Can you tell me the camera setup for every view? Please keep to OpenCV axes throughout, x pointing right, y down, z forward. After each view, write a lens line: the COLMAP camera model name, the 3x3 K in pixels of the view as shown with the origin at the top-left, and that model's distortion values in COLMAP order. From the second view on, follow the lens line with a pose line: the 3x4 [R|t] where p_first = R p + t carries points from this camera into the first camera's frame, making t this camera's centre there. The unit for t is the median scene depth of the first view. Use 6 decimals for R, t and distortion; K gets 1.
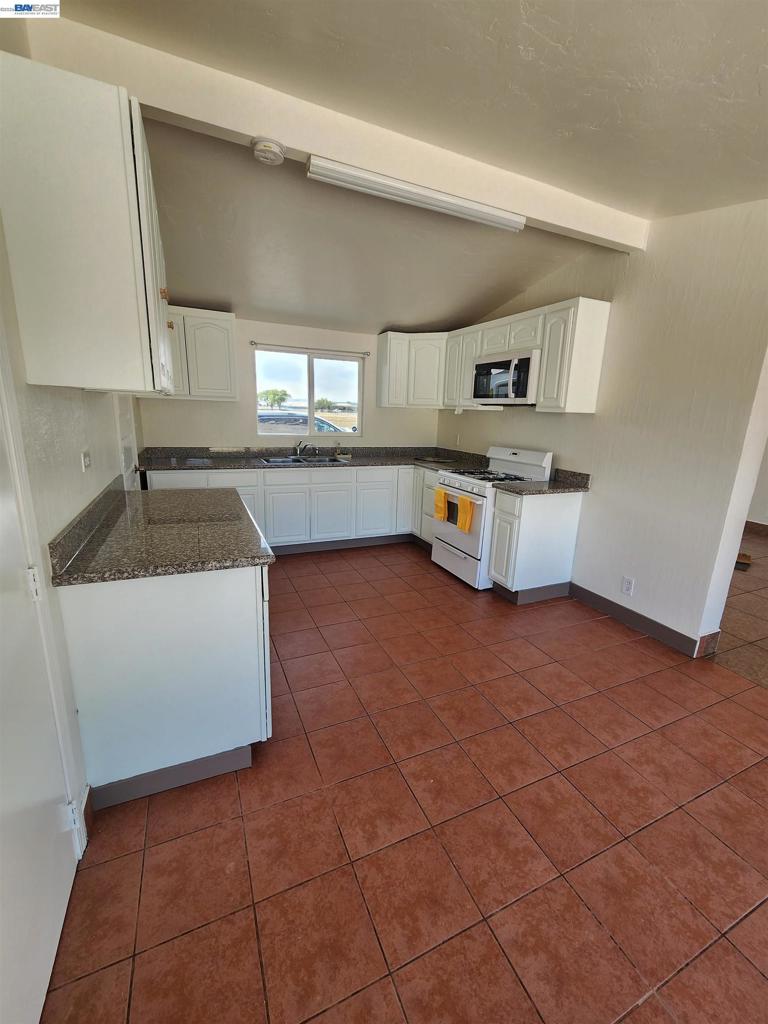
lens RADIAL K [[423.6, 0, 391.2], [0, 423.6, 515.6], [0, 0, 1]] dist [-0.001116, 0.002699]
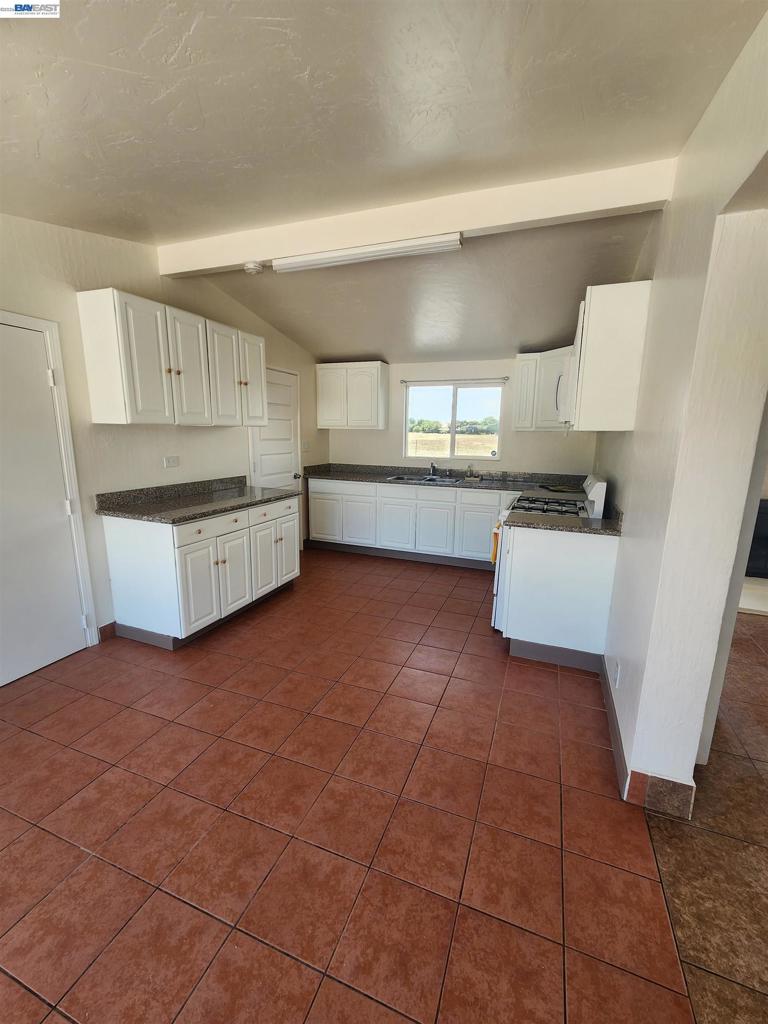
lens RADIAL K [[423.1, 0, 389.6], [0, 423.1, 516.6], [0, 0, 1]] dist [-0.000146, 0.000230]
pose [[0.699265, 0.116349, -0.705331, 1.183436], [-0.162079, 0.986776, 0.002090, -0.044665], [0.696246, 0.112858, 0.708875, 0.335579]]
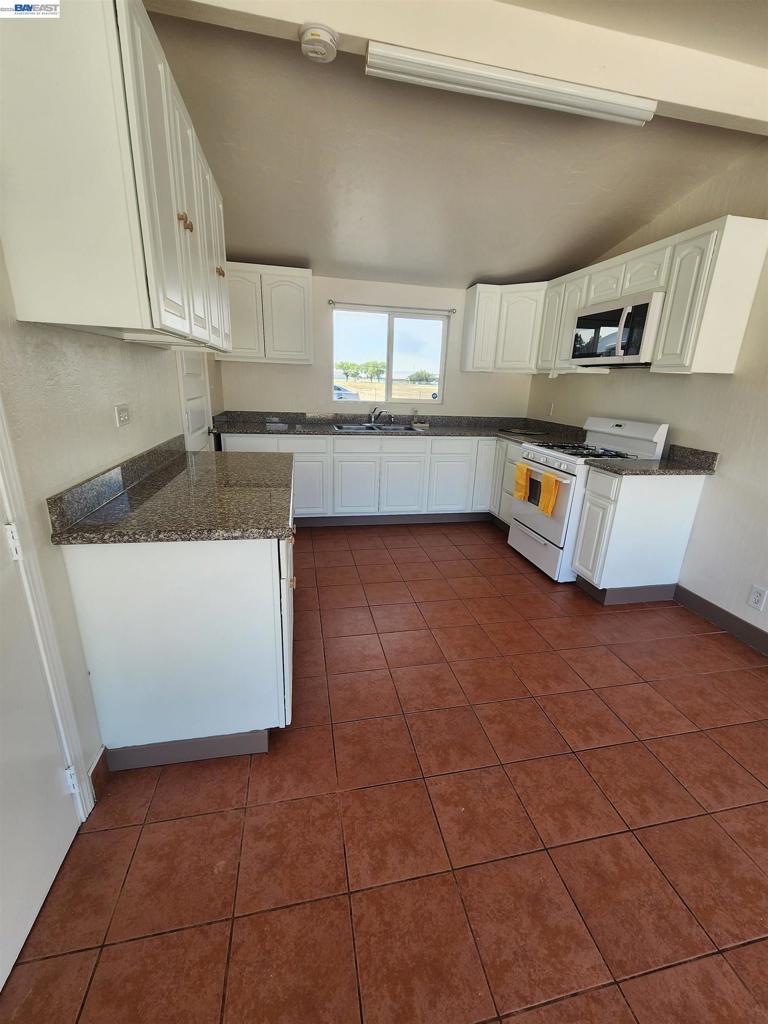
lens RADIAL K [[422.8, 0, 391.8], [0, 422.8, 516.0], [0, 0, 1]] dist [-0.001965, 0.002843]
pose [[0.975668, 0.067752, -0.208521, 0.082491], [-0.054777, 0.996222, 0.067388, 0.000162], [0.212298, -0.054326, 0.975694, 0.163366]]
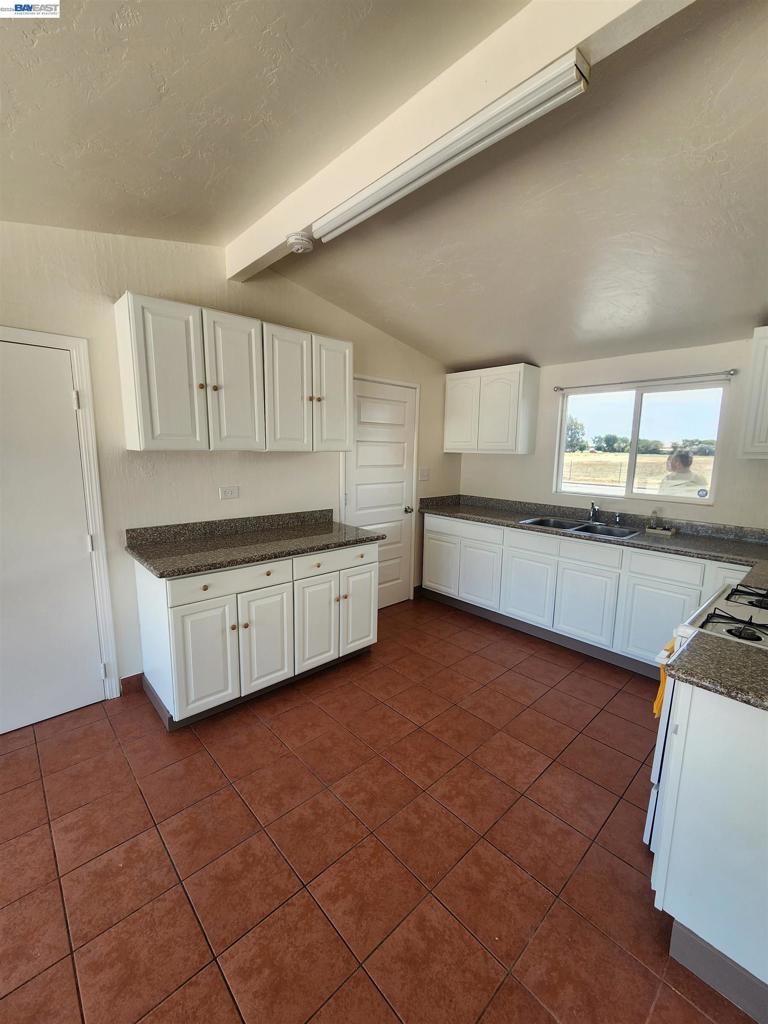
lens RADIAL K [[422.5, 0, 389.6], [0, 422.5, 514.3], [0, 0, 1]] dist [-0.000302, 0.000168]
pose [[0.319597, 0.115254, -0.940518, 0.906106], [-0.231727, 0.971943, 0.040362, -0.231054], [0.918782, 0.205044, 0.337338, 0.936496]]
